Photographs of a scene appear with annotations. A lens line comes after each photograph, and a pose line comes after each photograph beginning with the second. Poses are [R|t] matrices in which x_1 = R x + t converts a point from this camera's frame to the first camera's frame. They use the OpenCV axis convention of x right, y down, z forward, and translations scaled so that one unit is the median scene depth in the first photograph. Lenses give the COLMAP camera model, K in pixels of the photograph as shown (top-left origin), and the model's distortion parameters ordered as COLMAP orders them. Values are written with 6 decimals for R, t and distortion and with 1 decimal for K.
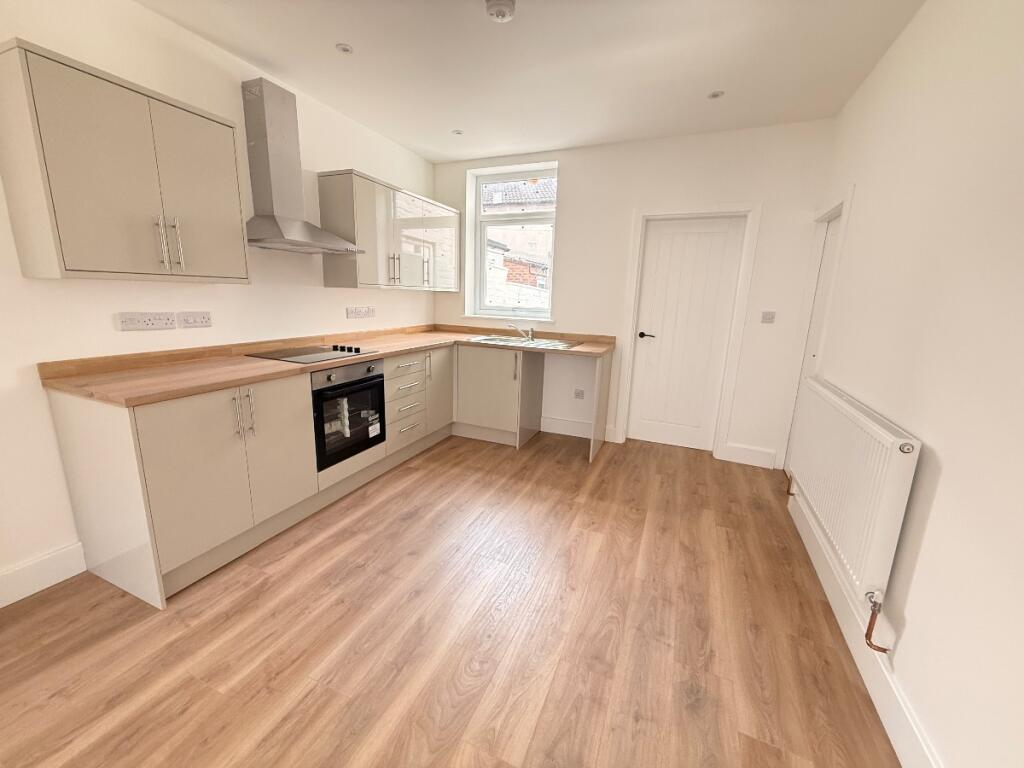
lens RADIAL K [[403.9, 0, 512.0], [0, 403.9, 384.0], [0, 0, 1]] dist [-0.003243, 0.000163]
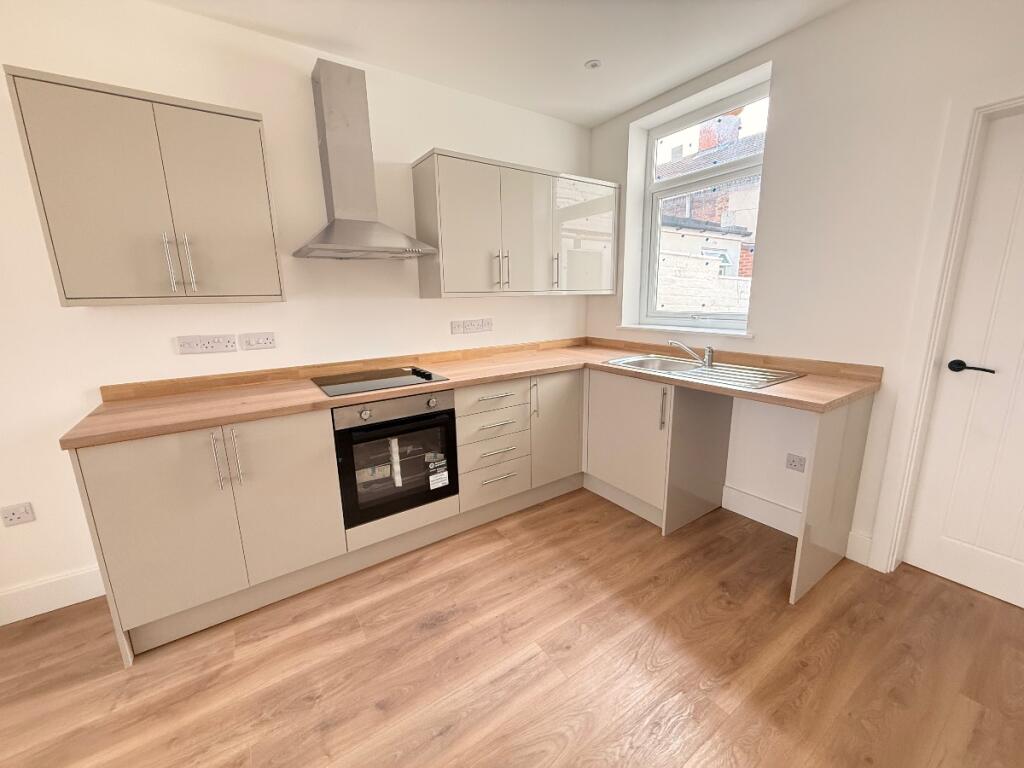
lens RADIAL K [[403.9, 0, 512.0], [0, 403.9, 384.0], [0, 0, 1]] dist [-0.003243, 0.000163]
pose [[0.838118, 0.068045, -0.541228, 0.175049], [-0.071754, 0.997320, 0.014273, -0.086825], [0.540749, 0.026873, 0.840755, 0.396825]]
